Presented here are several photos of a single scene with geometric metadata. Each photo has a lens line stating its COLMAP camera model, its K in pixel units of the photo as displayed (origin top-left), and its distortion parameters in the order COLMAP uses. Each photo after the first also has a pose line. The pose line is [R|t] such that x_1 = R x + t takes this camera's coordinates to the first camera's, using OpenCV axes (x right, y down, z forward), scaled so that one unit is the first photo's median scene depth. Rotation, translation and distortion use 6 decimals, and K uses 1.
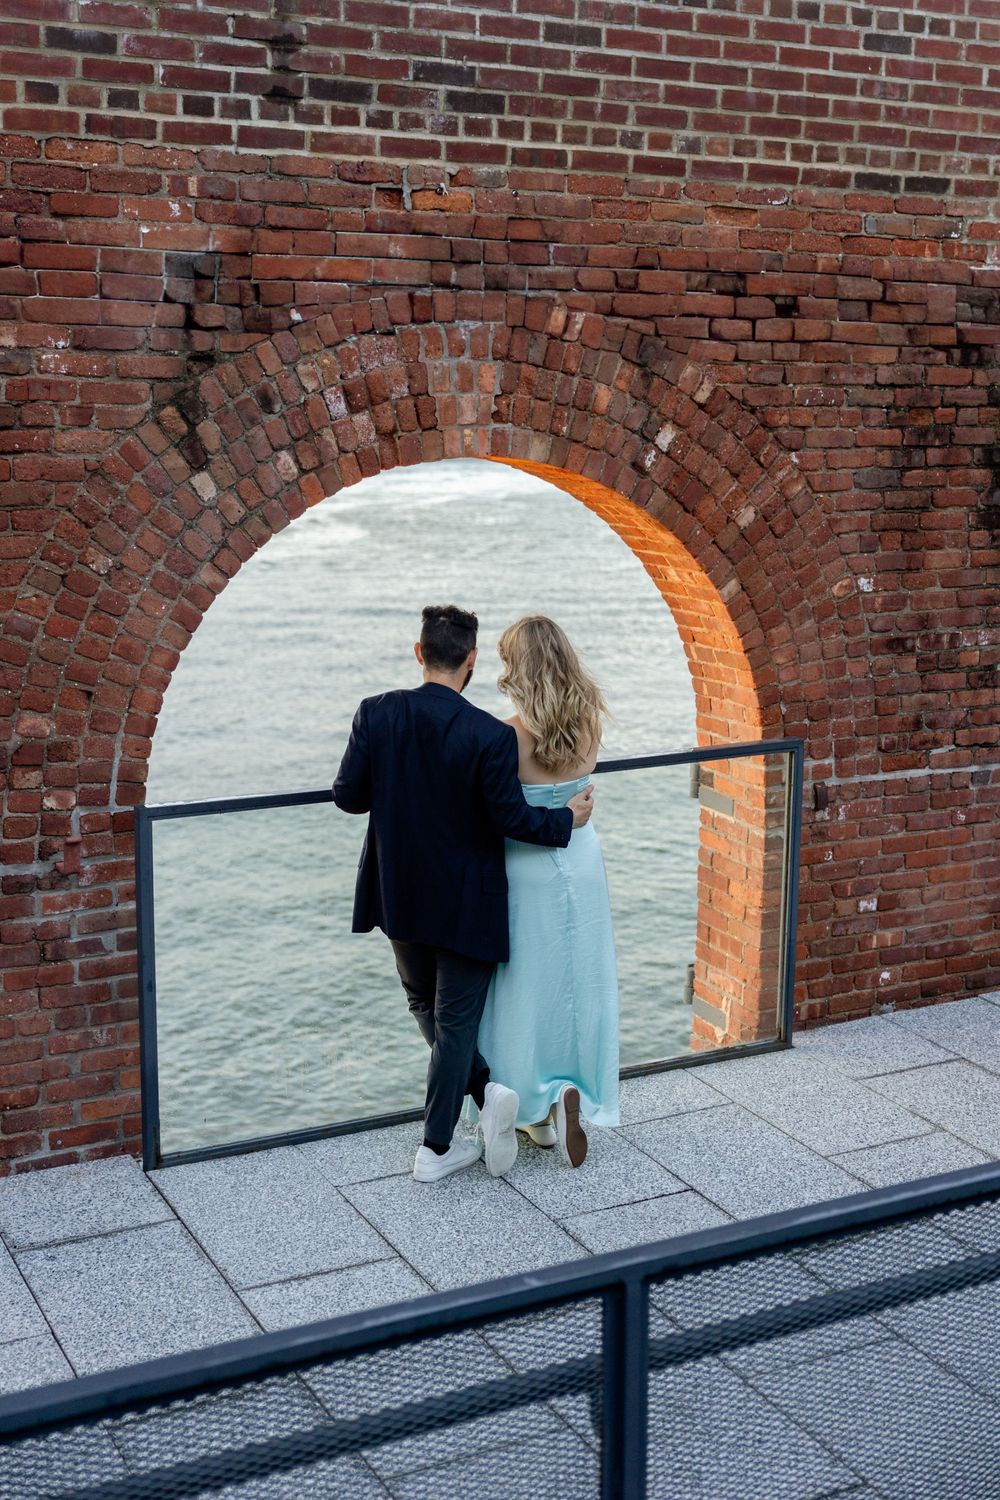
lens RADIAL K [[1812.8, 0, 496.5], [0, 1812.8, 709.9], [0, 0, 1]] dist [0.046357, 0.022931]
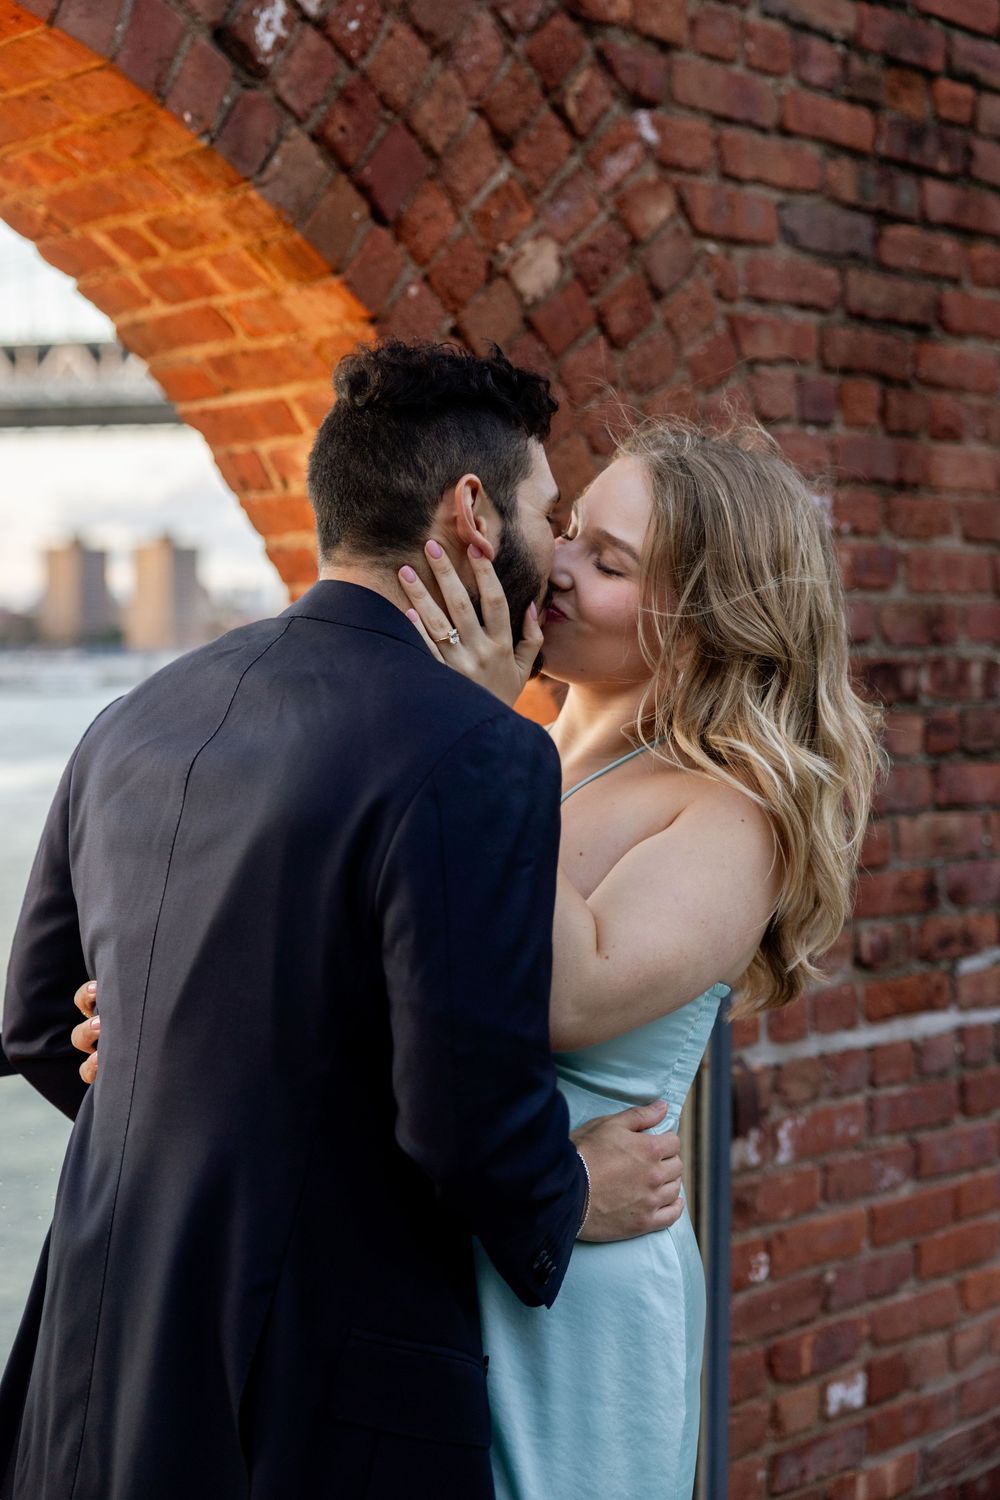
lens RADIAL K [[2379.9, 0, 500.0], [0, 2379.9, 750.0], [0, 0, 1]] dist [0.013333, 0.093424]
pose [[0.958561, -0.018127, 0.284310, 0.004035], [0.049367, 0.993445, -0.103102, 0.025553], [-0.280577, 0.112865, 0.953173, 0.563123]]
